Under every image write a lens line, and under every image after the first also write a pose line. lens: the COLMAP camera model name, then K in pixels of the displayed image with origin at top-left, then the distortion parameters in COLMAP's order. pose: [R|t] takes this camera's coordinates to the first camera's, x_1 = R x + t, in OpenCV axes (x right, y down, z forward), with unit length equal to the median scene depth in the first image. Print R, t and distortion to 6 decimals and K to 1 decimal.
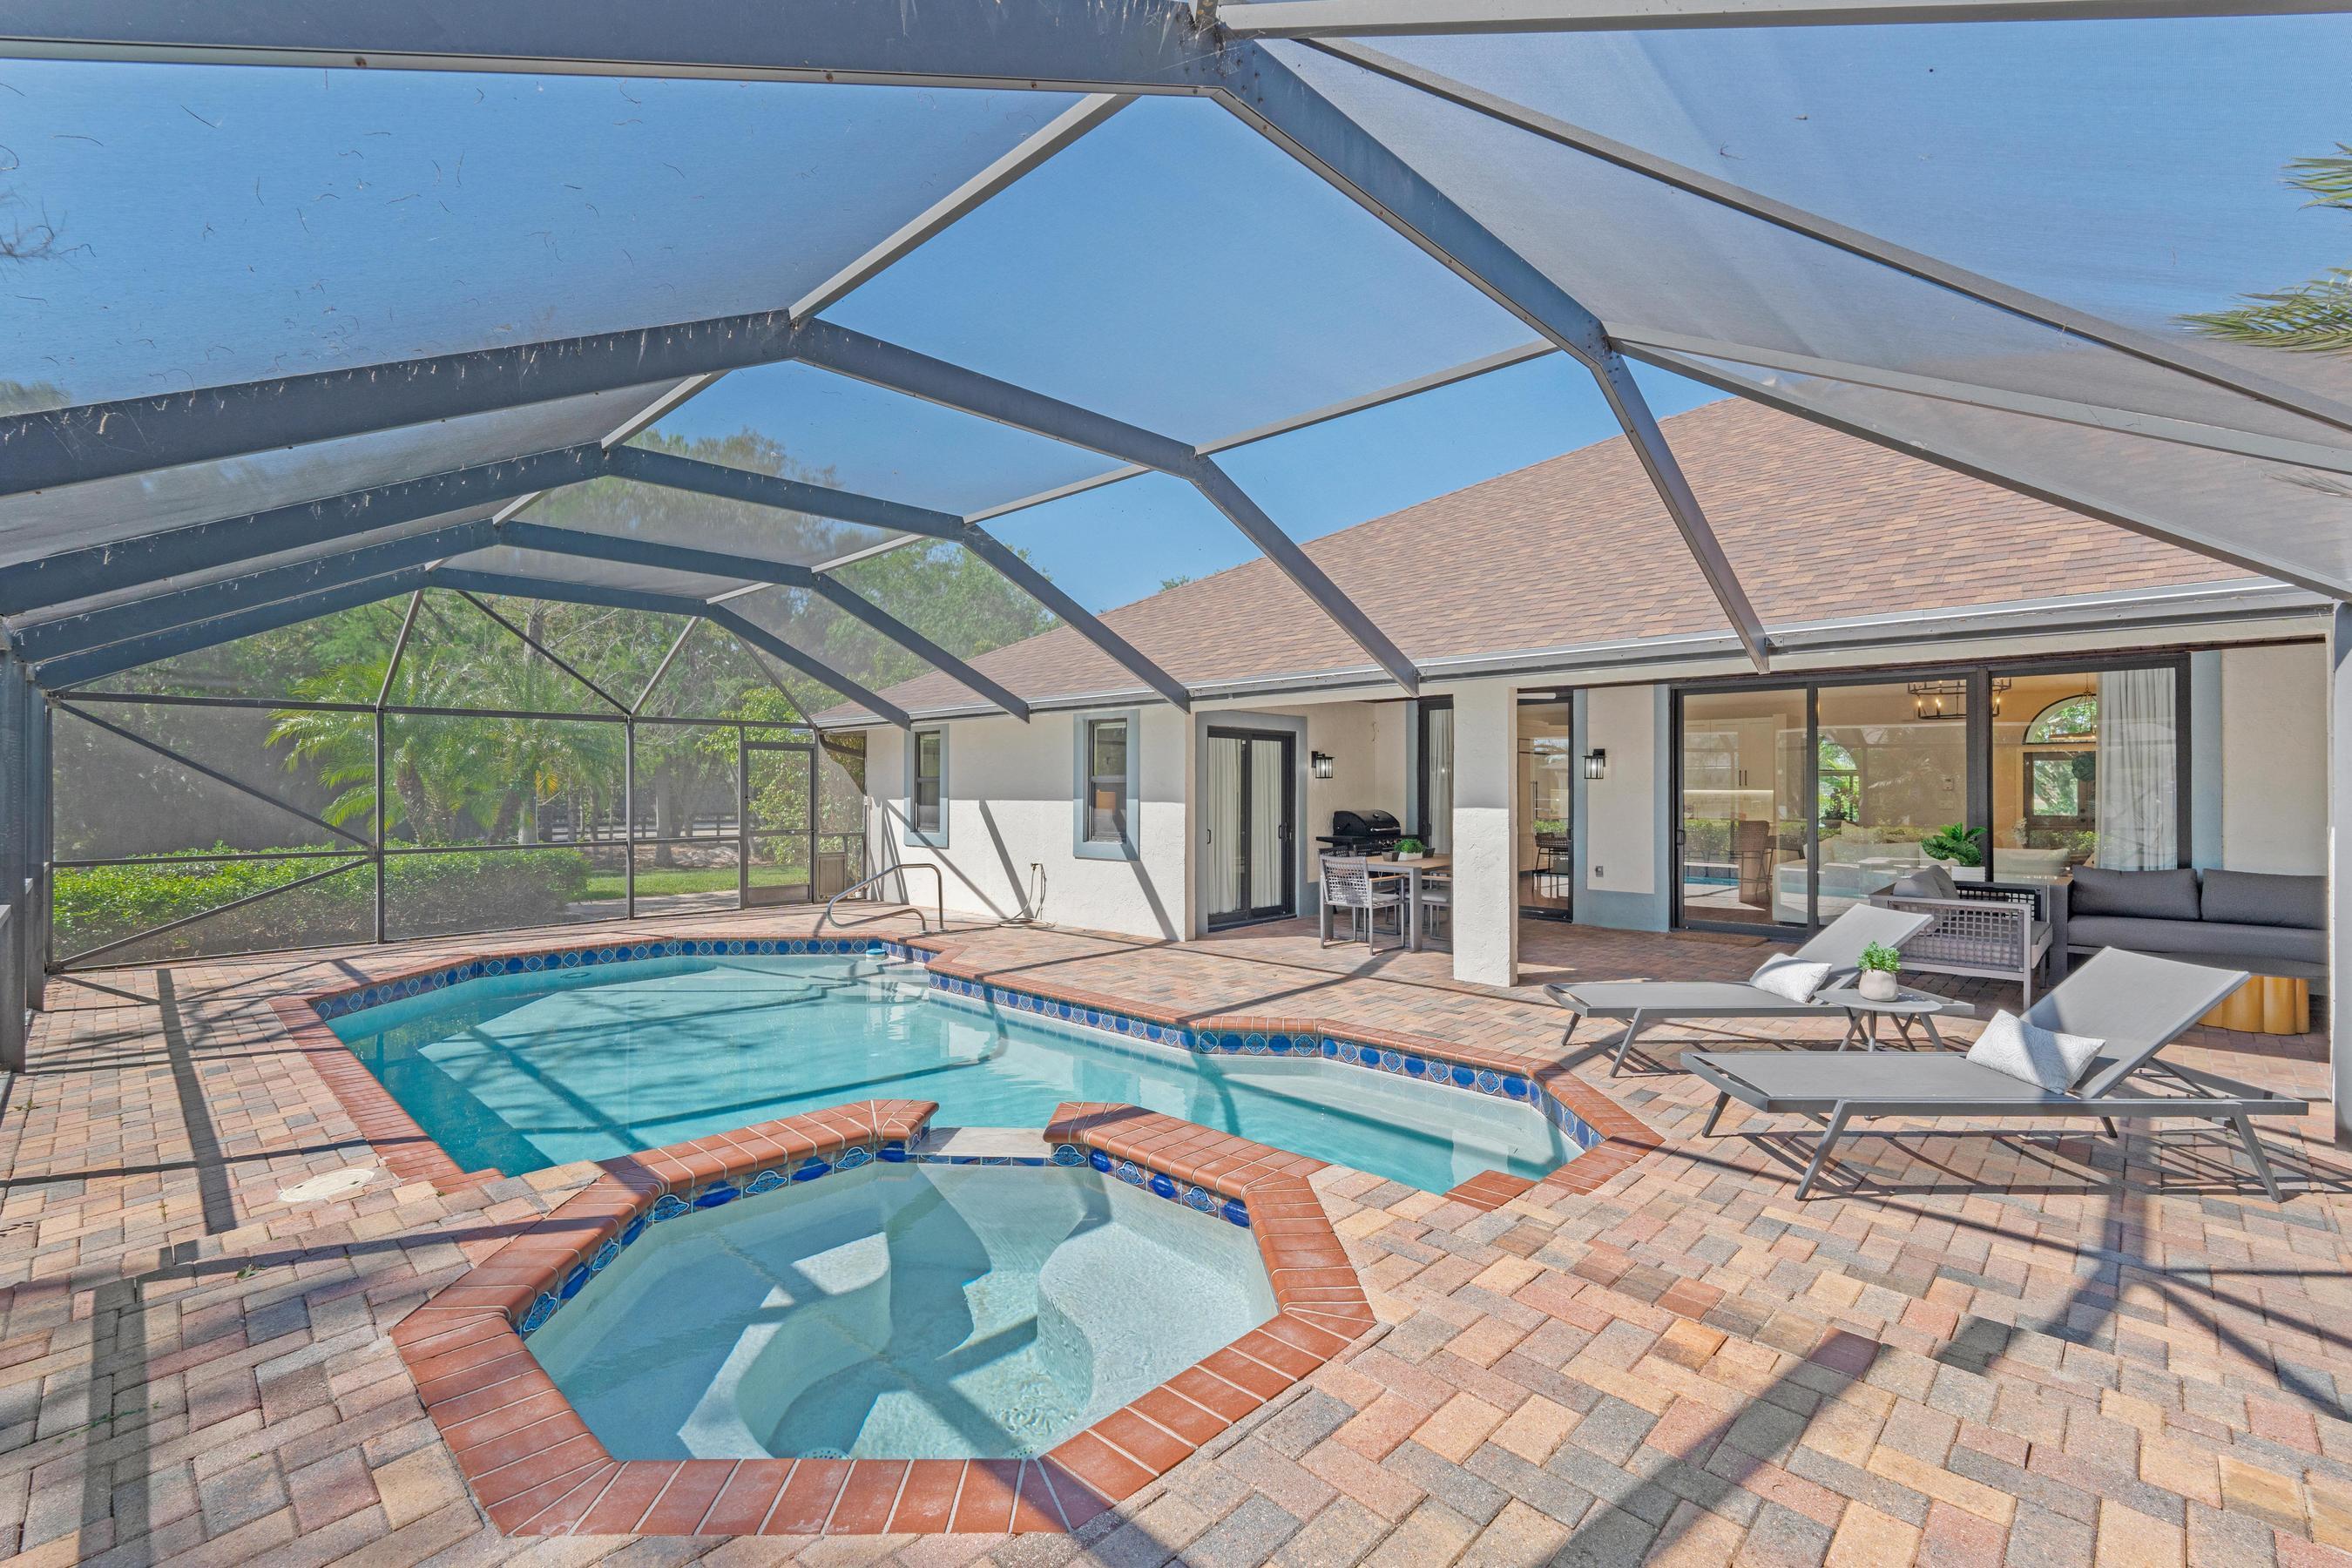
lens RADIAL K [[1015.6, 0, 1165.4], [0, 1015.6, 784.8], [0, 0, 1]] dist [0.000801, 0.000098]
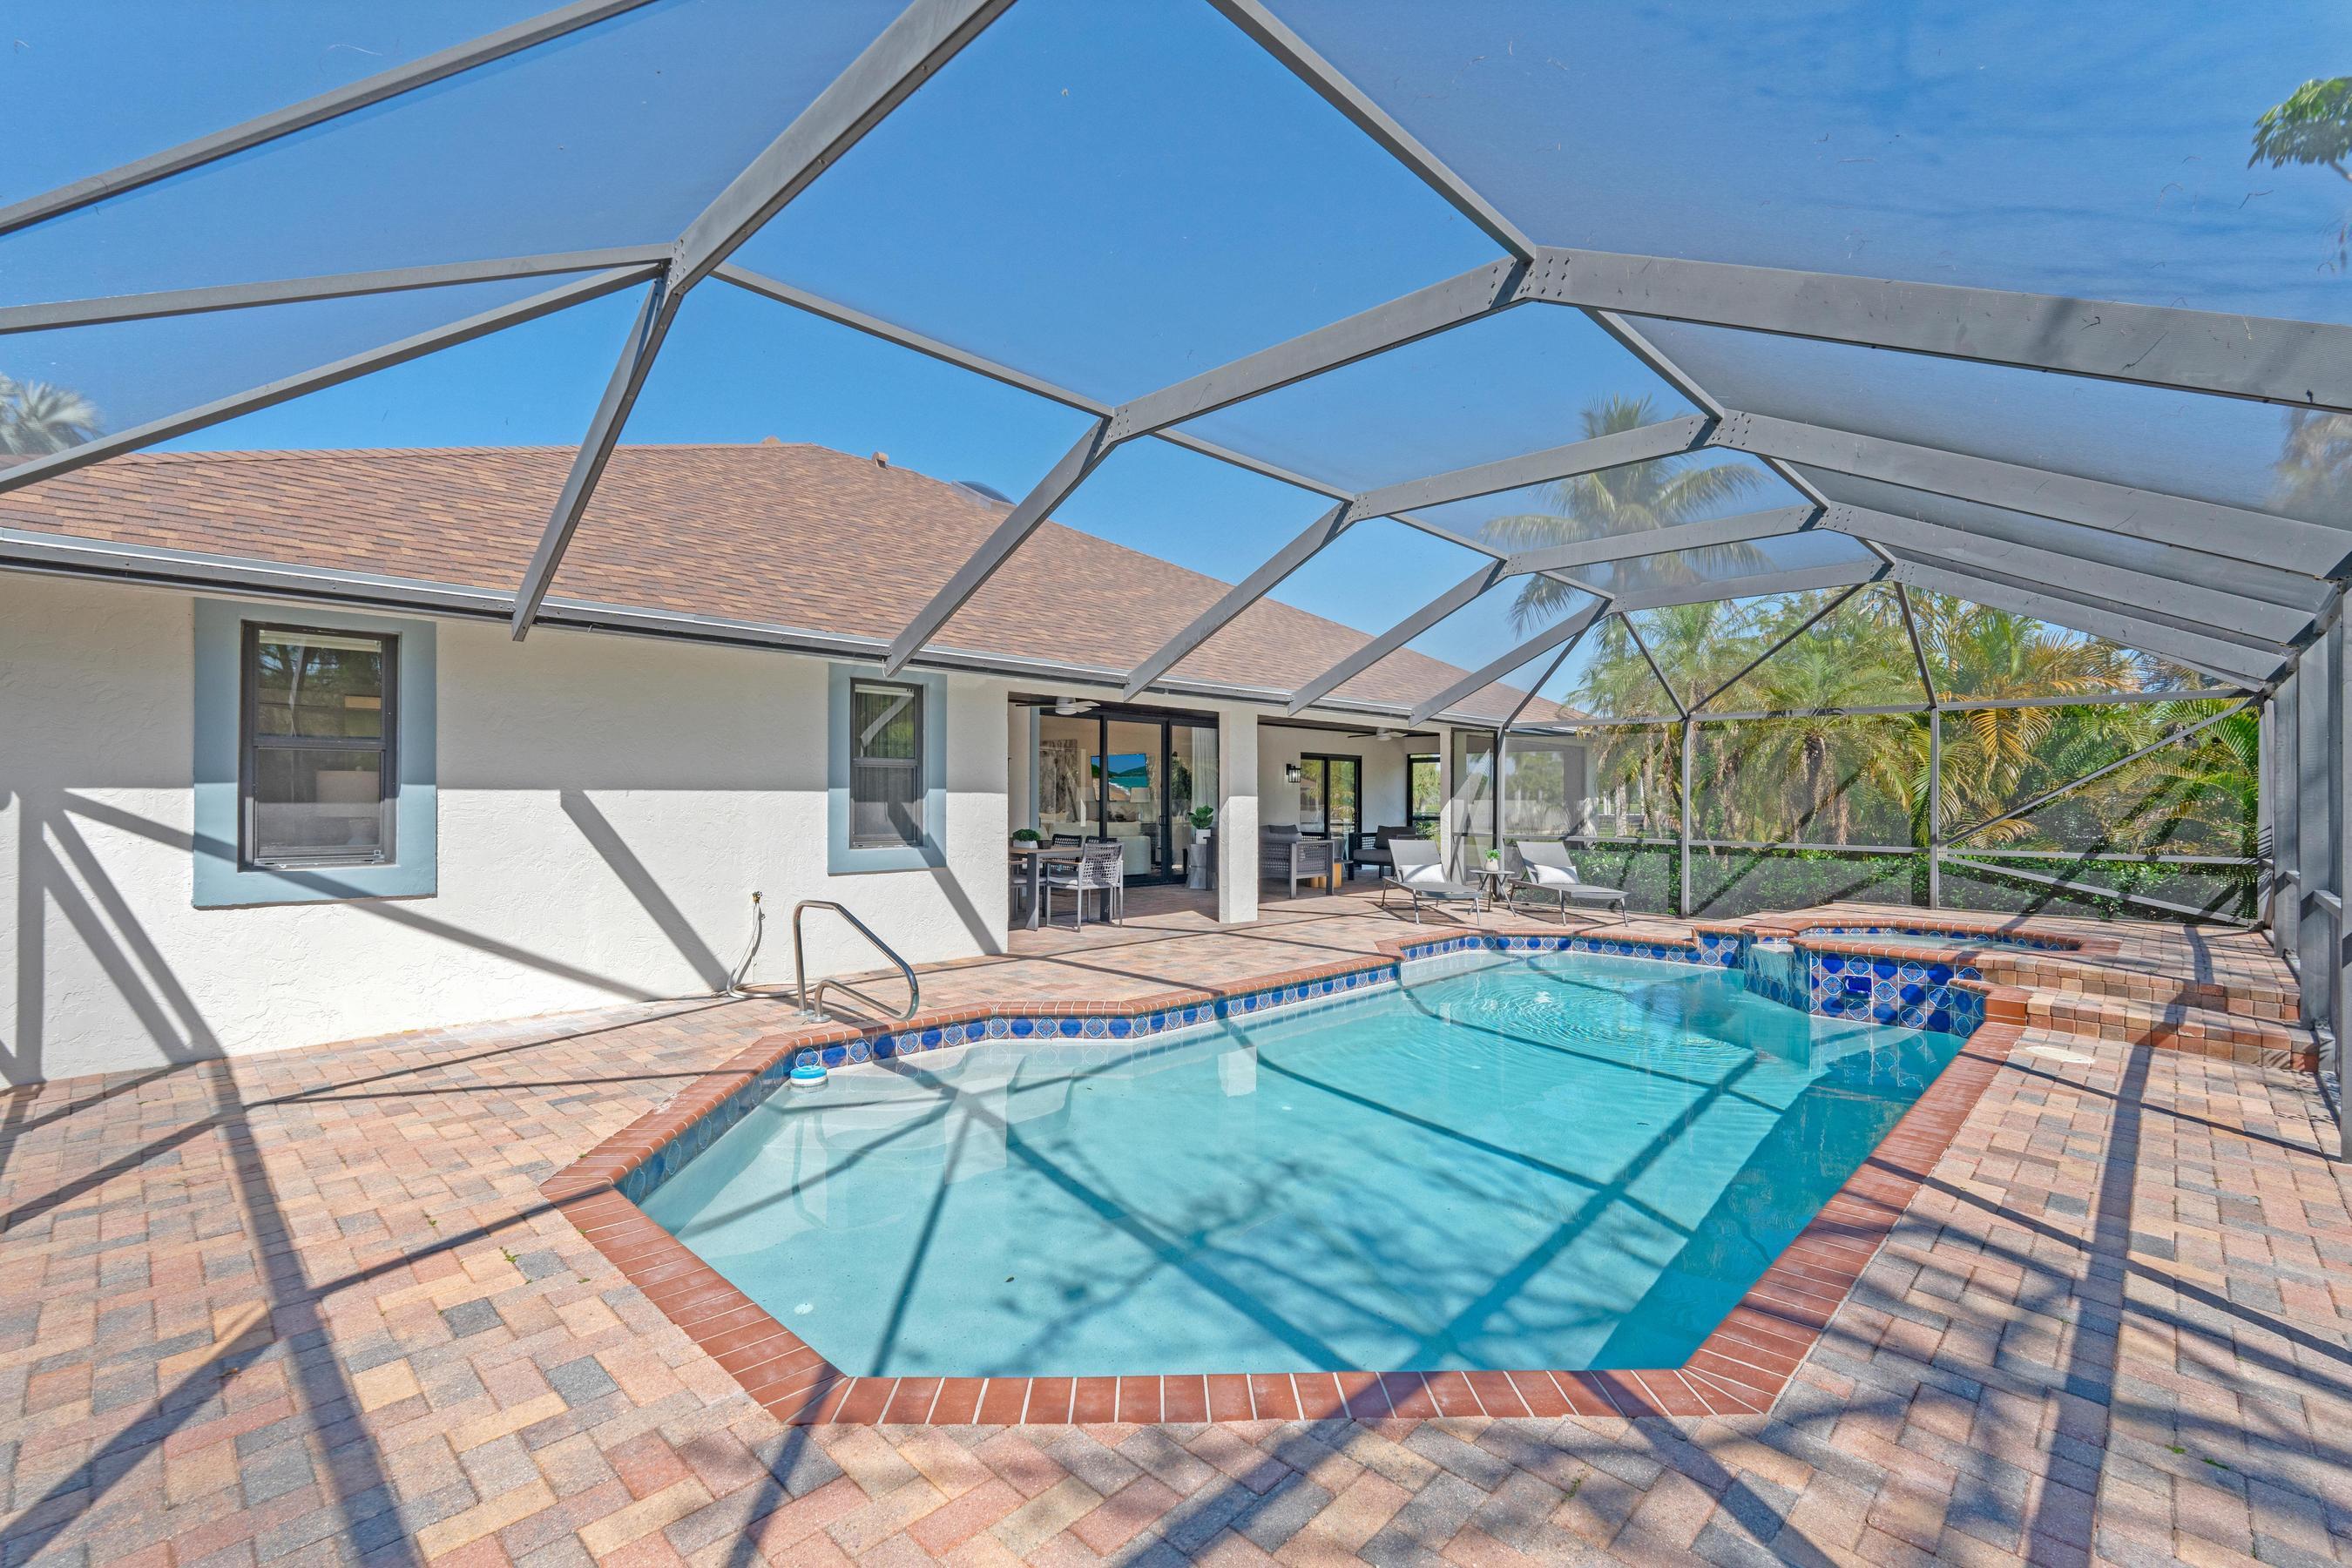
lens RADIAL K [[1026.4, 0, 1168.2], [0, 1026.4, 790.1], [0, 0, 1]] dist [-0.004364, -0.000309]
pose [[0.007913, 0.001817, 0.999967, -0.914693], [-0.014409, 0.999895, -0.001703, 0.014953], [-0.999865, -0.014395, 0.007938, 0.904737]]
